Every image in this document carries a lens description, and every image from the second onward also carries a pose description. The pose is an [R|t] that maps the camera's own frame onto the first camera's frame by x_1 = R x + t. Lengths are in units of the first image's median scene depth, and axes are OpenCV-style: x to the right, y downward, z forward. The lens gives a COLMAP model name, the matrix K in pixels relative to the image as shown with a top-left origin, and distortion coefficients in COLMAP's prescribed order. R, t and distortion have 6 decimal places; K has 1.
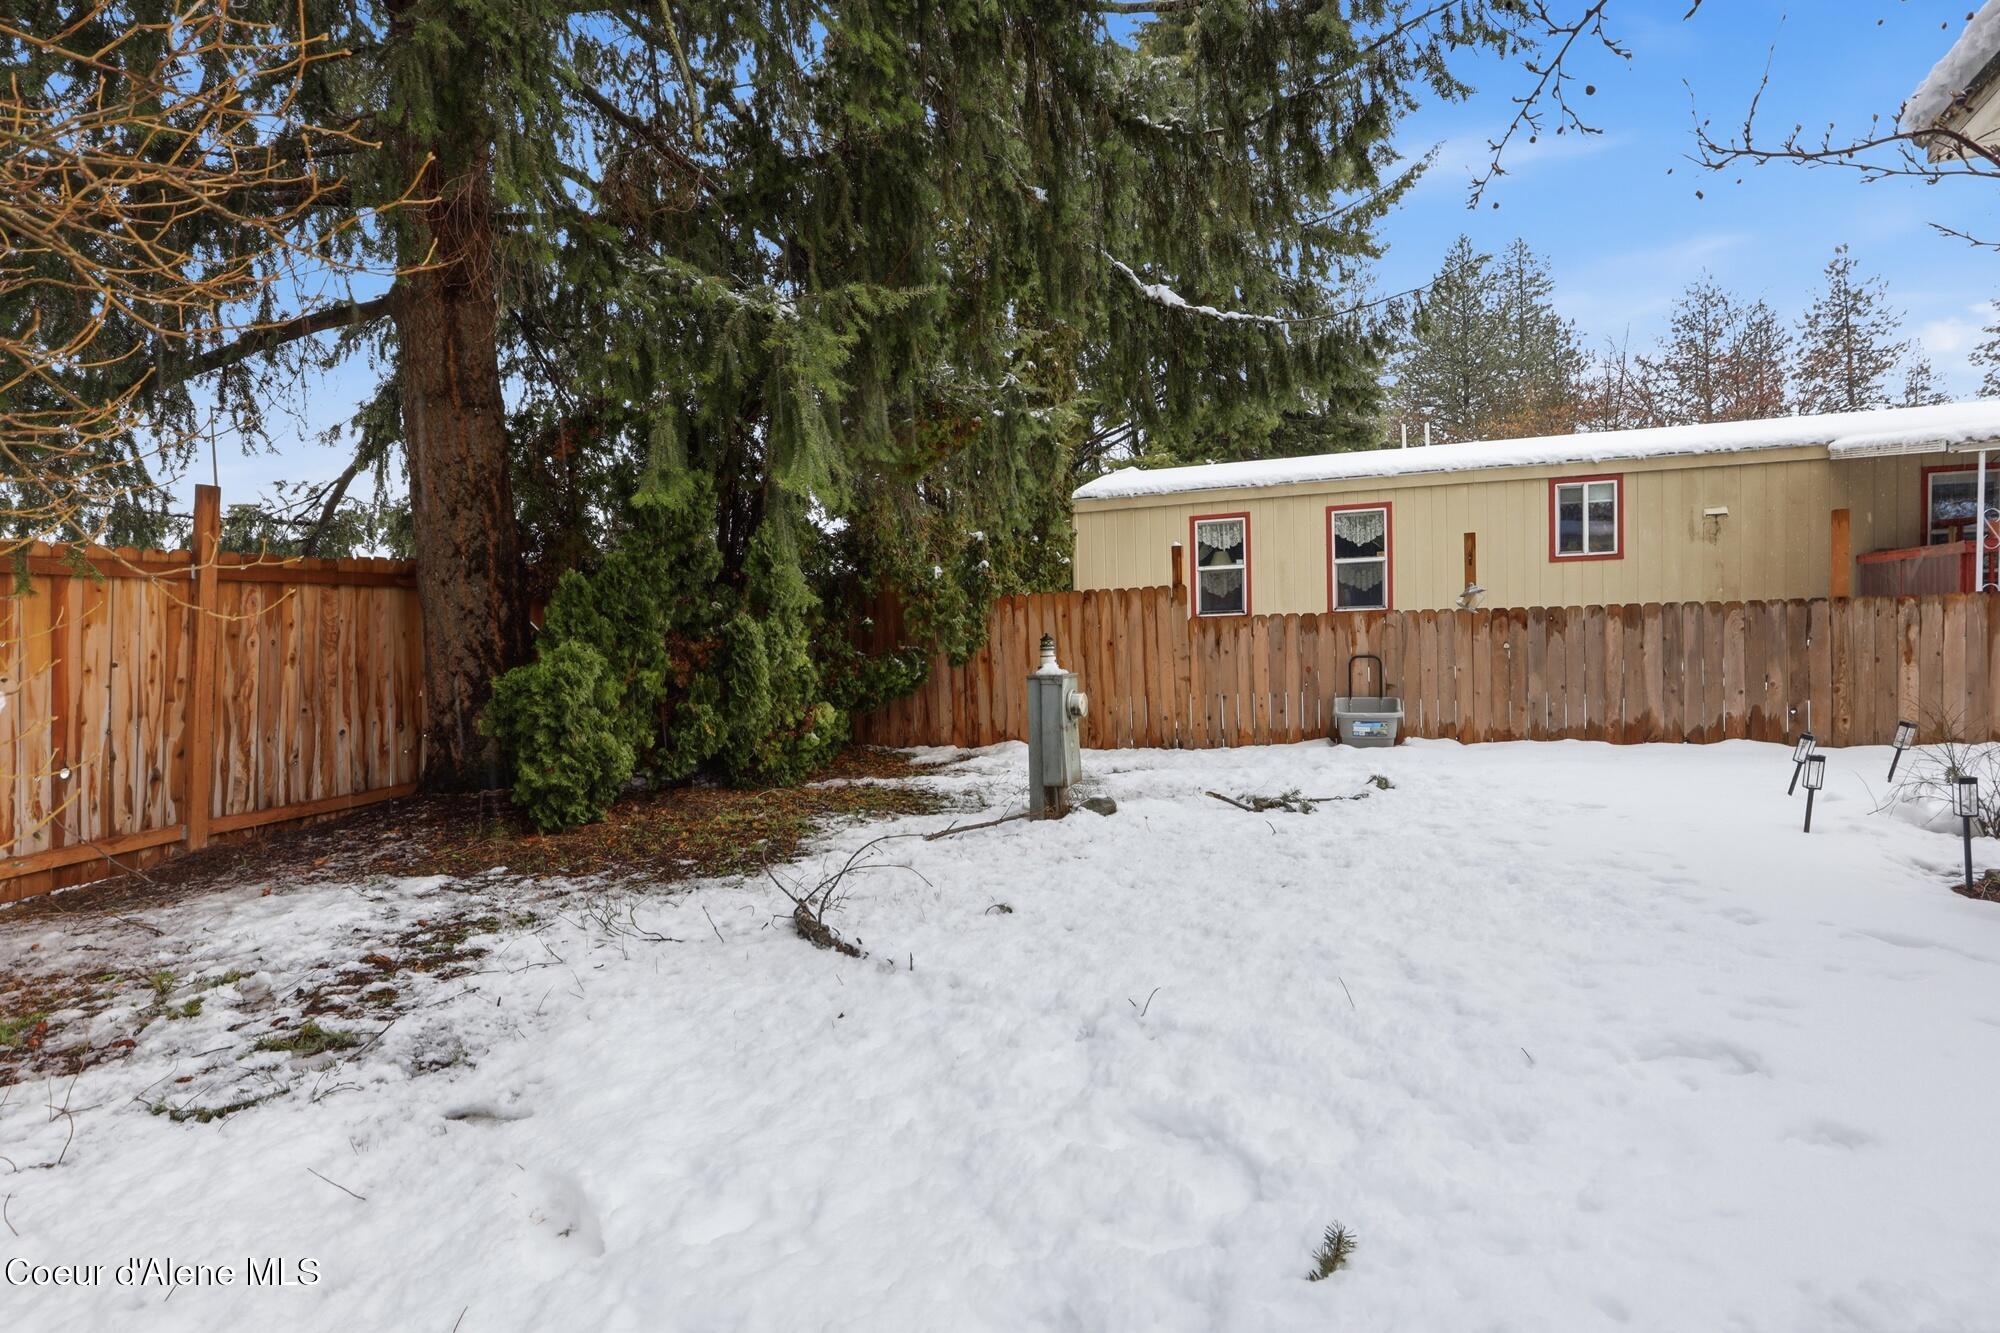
lens RADIAL K [[916.8, 0, 1026.1], [0, 916.8, 657.5], [0, 0, 1]] dist [-0.022815, 0.001516]
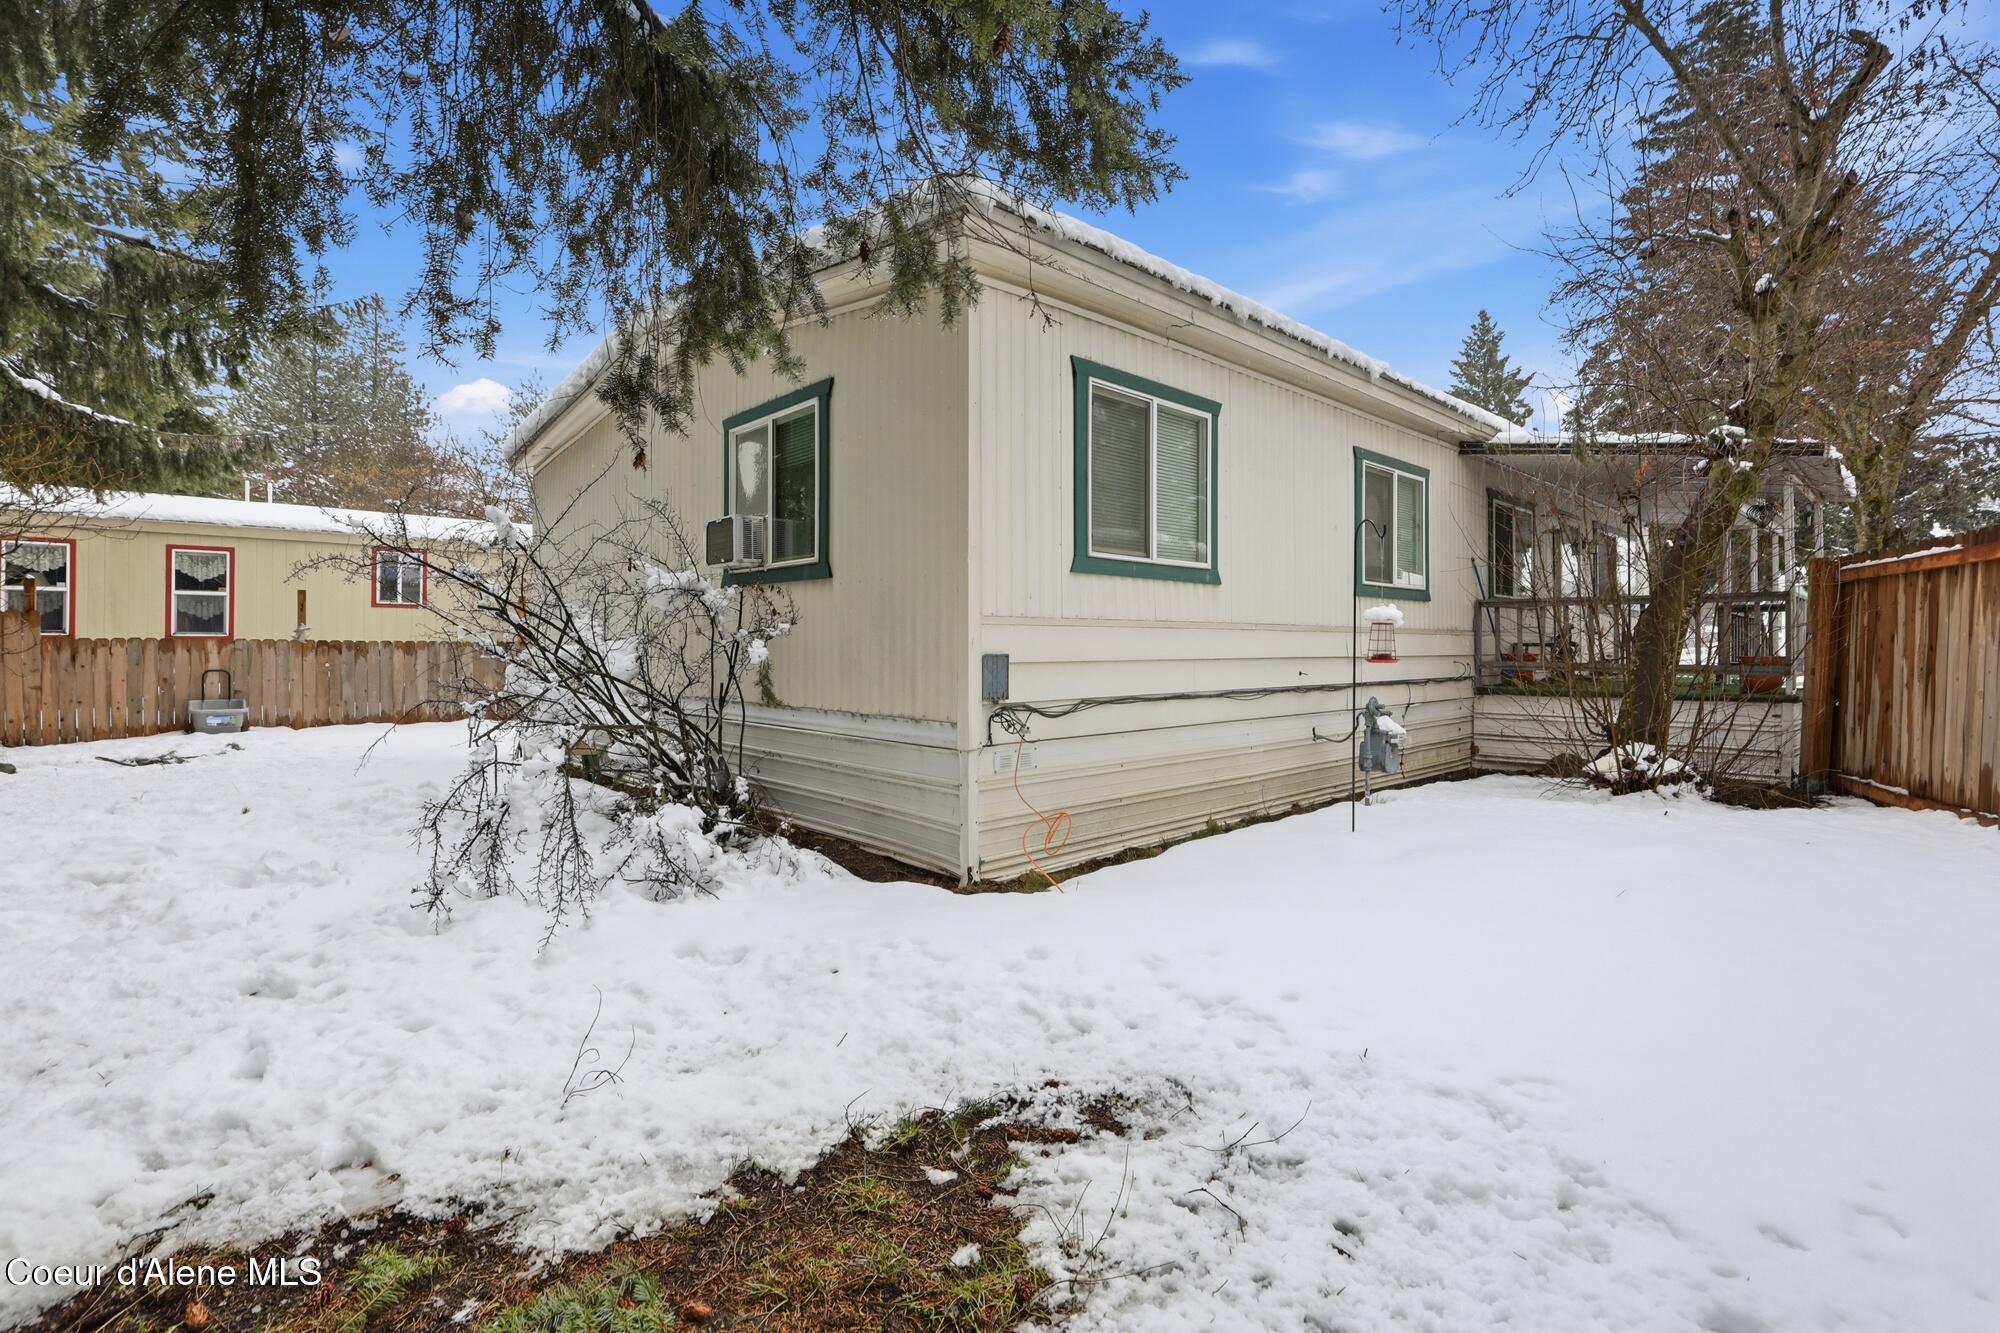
lens RADIAL K [[916.8, 0, 1026.1], [0, 916.8, 657.5], [0, 0, 1]] dist [-0.022815, 0.001516]
pose [[0.438606, 0.023670, 0.898368, -0.328255], [0.006261, 0.999548, -0.029393, 0.027056], [-0.898658, 0.018517, 0.438259, -0.728129]]
